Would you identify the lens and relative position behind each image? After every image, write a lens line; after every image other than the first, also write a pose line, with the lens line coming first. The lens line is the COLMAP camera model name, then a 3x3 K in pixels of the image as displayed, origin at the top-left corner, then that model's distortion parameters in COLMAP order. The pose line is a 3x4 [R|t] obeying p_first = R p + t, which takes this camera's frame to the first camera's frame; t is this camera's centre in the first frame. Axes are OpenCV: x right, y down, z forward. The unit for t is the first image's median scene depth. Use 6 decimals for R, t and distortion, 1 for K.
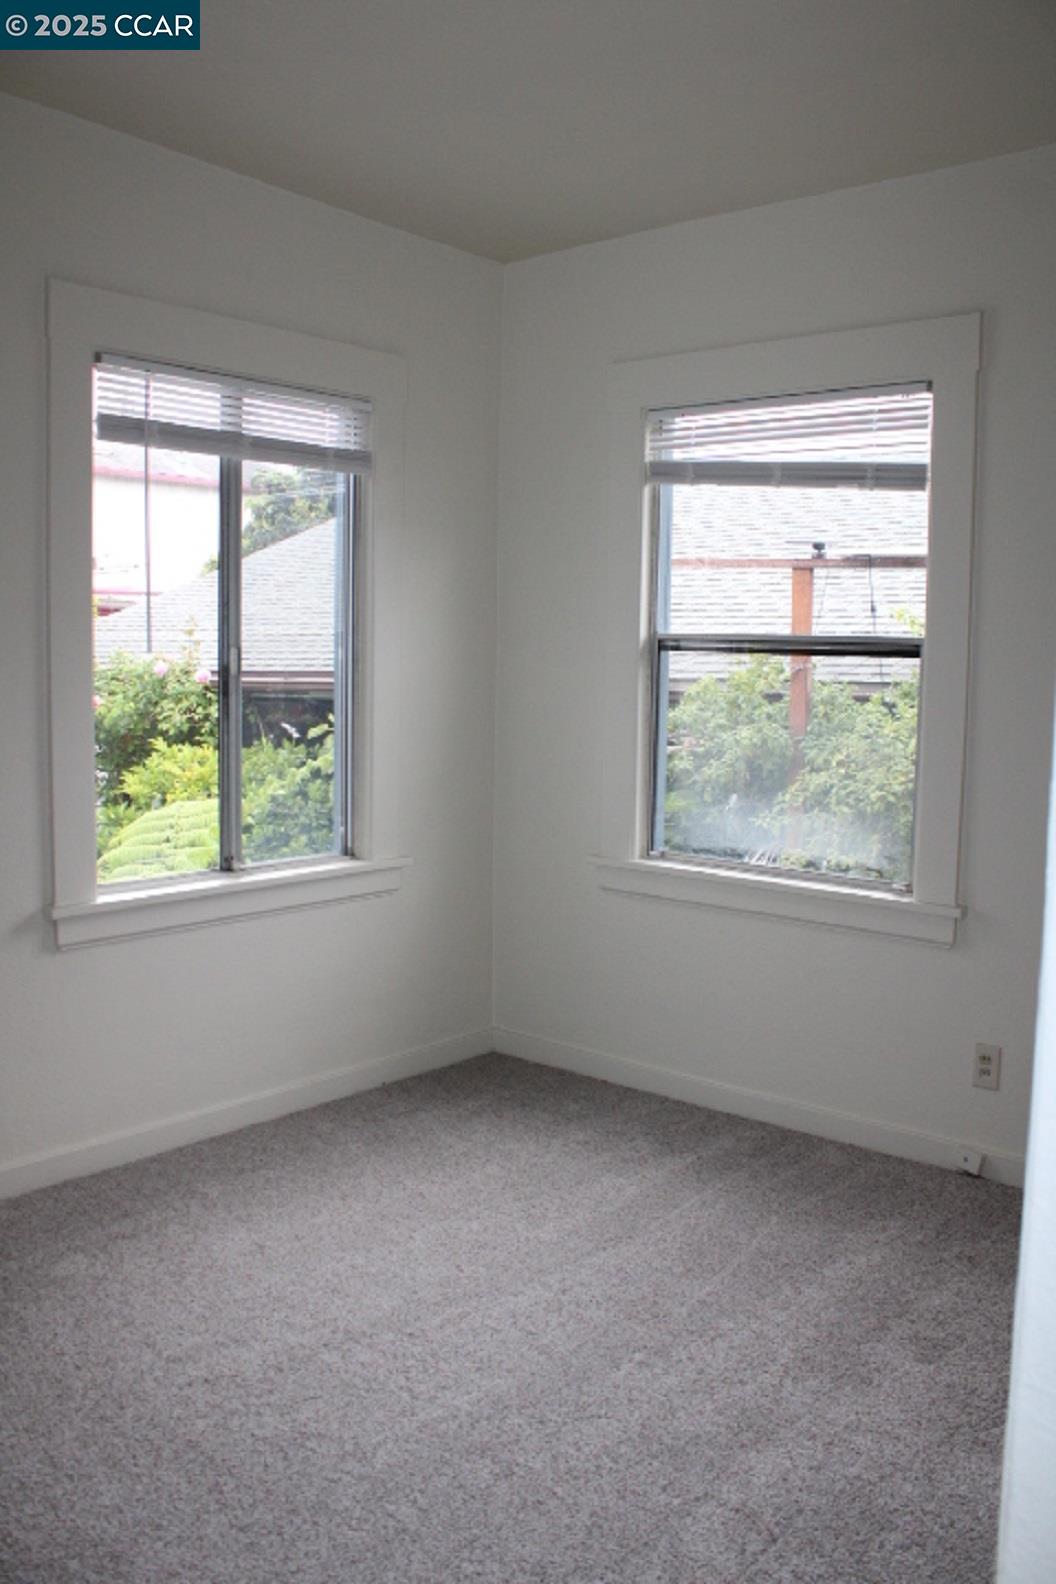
lens RADIAL K [[1330.3, 0, 536.7], [0, 1330.3, 794.0], [0, 0, 1]] dist [-0.144835, 0.091245]
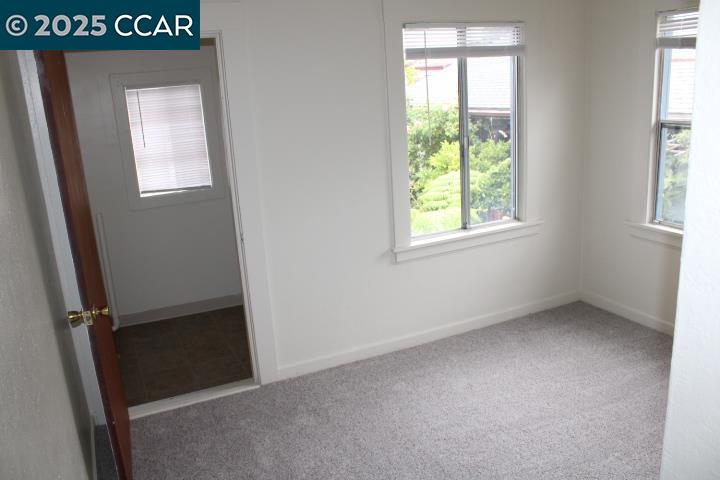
lens RADIAL K [[604.7, 0, 356.2], [0, 604.7, 240.7], [0, 0, 1]] dist [-0.144835, 0.091245]
pose [[0.905013, 0.041803, -0.423324, 0.059369], [0.033599, 0.985026, 0.169100, -0.119440], [0.424054, -0.167261, 0.890057, -0.083255]]
